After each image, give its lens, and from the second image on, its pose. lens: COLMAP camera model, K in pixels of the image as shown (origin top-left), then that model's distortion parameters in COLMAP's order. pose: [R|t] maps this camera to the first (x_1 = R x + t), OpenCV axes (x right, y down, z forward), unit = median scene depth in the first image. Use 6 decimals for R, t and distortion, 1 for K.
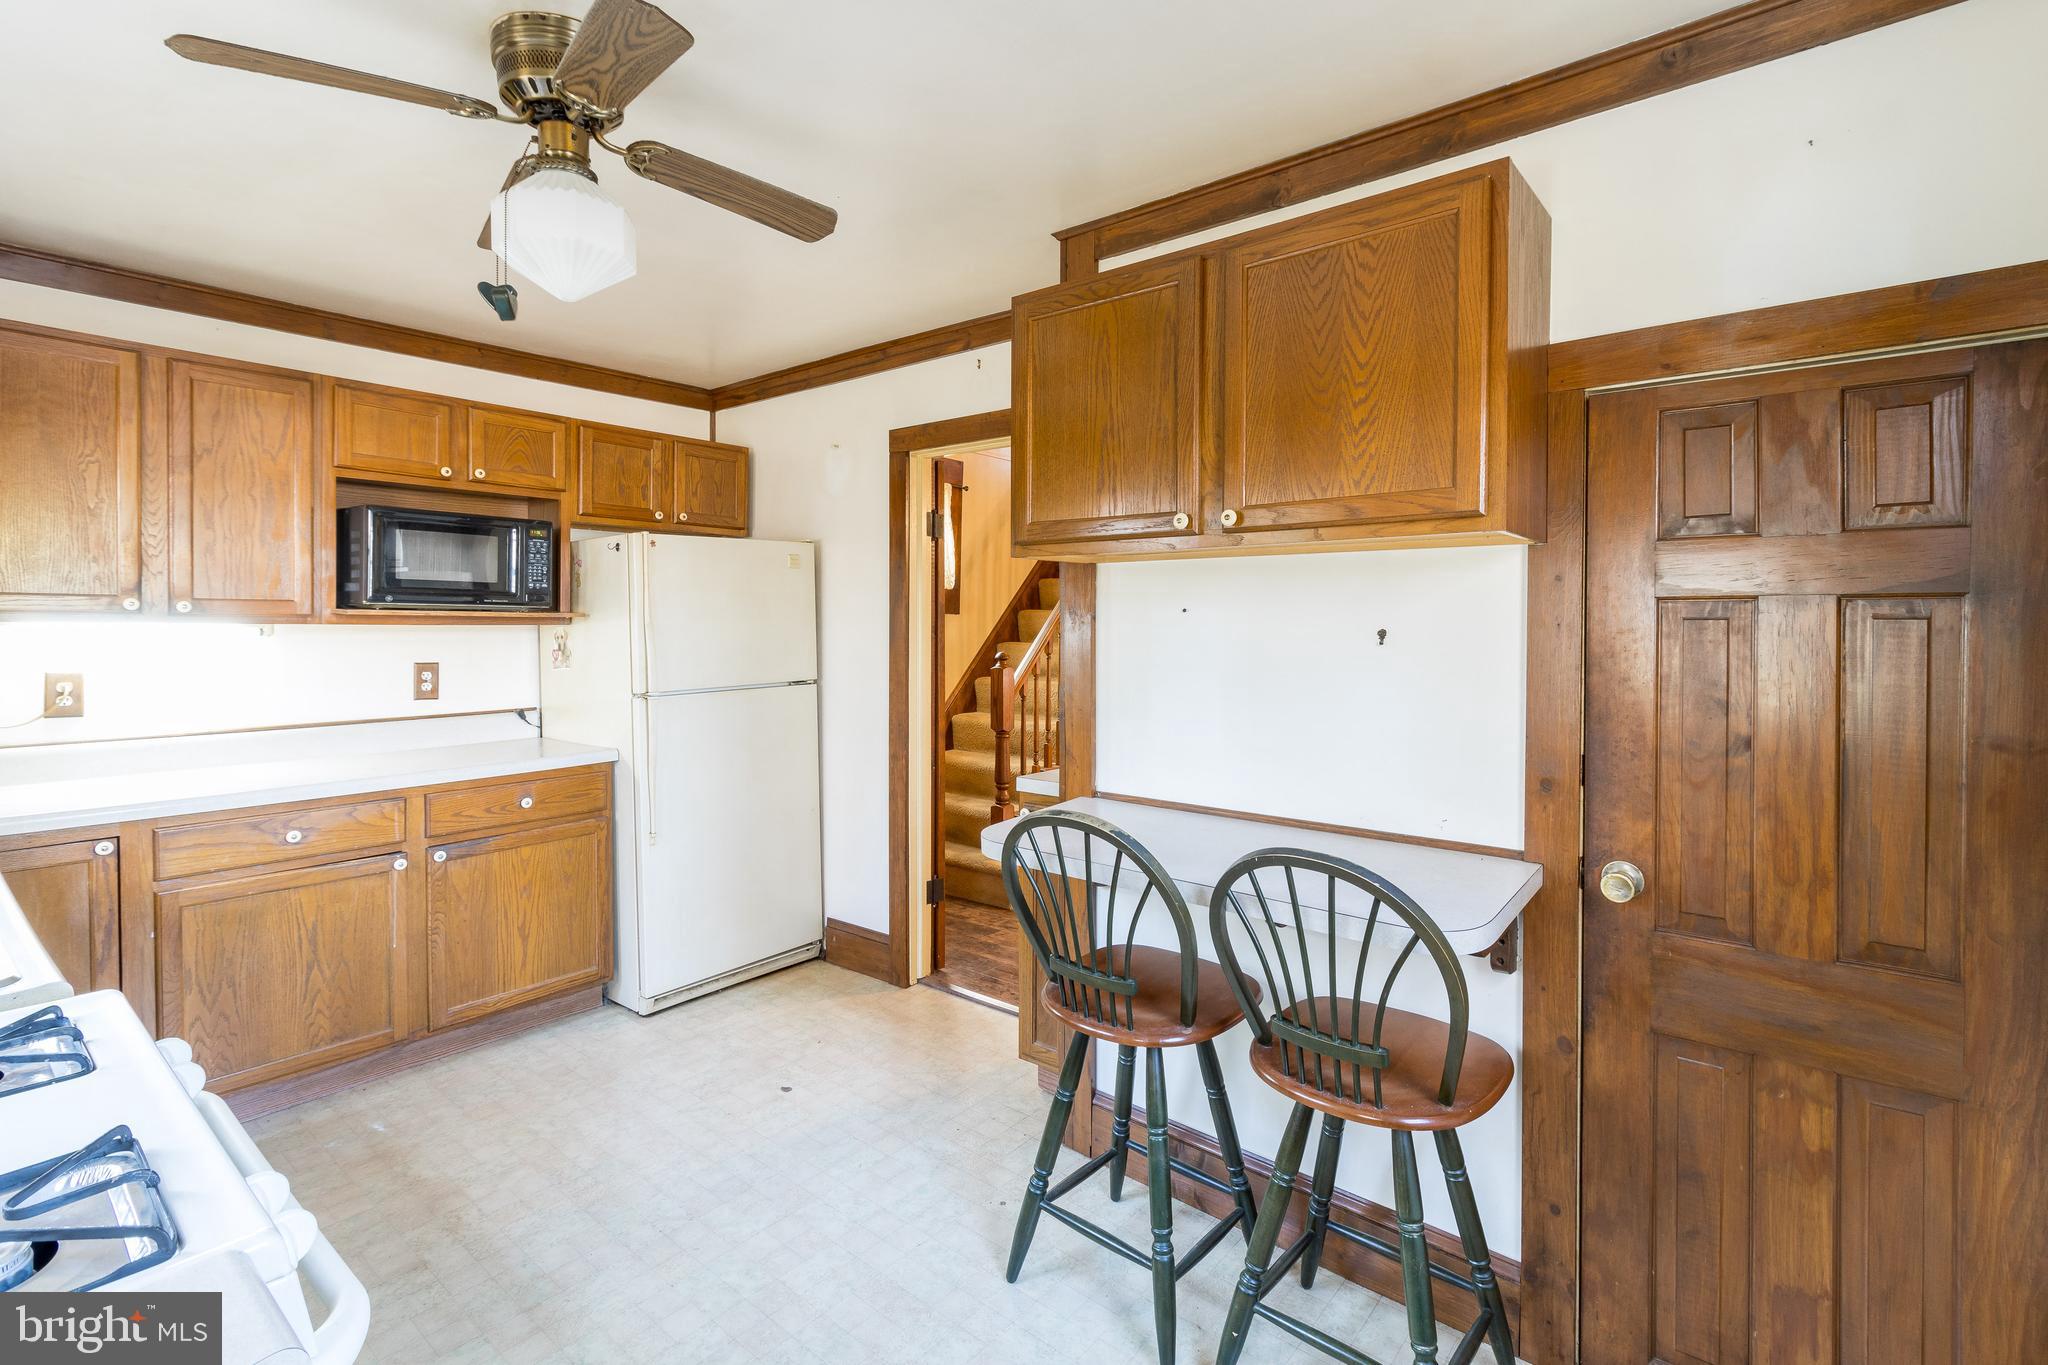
lens RADIAL K [[943.3, 0, 1024.6], [0, 943.3, 635.5], [0, 0, 1]] dist [0.009236, 0.000501]
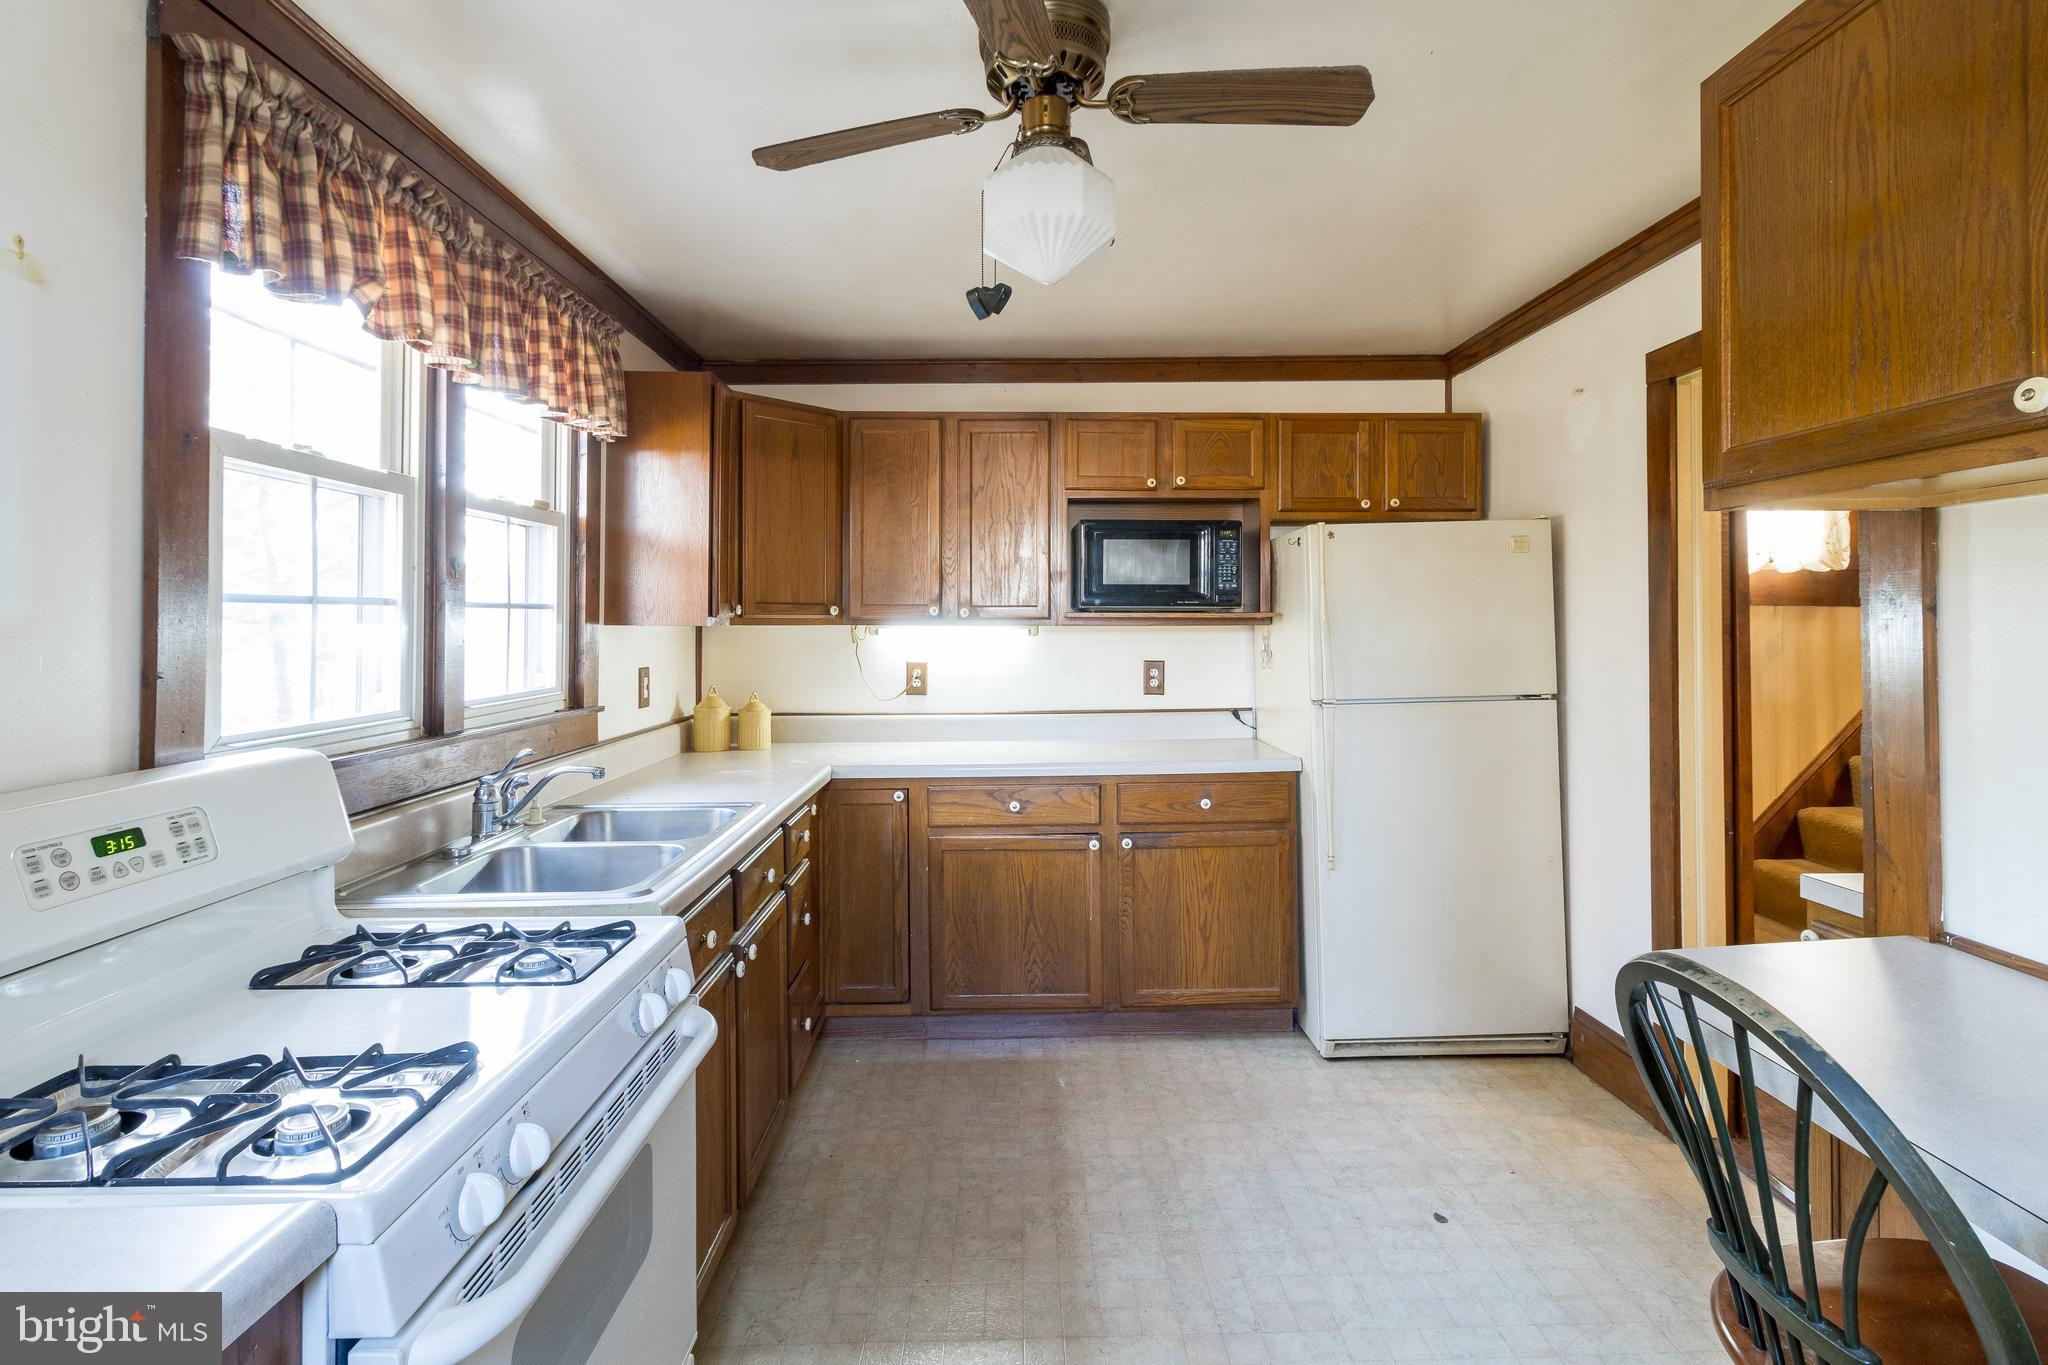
lens RADIAL K [[957.9, 0, 1030.0], [0, 957.9, 614.8], [0, 0, 1]] dist [0.004276, 0.000106]
pose [[0.654548, -0.012769, -0.755913, 0.115392], [-0.003240, 0.999801, -0.019694, -0.001908], [0.756014, 0.015339, 0.654376, 0.189292]]
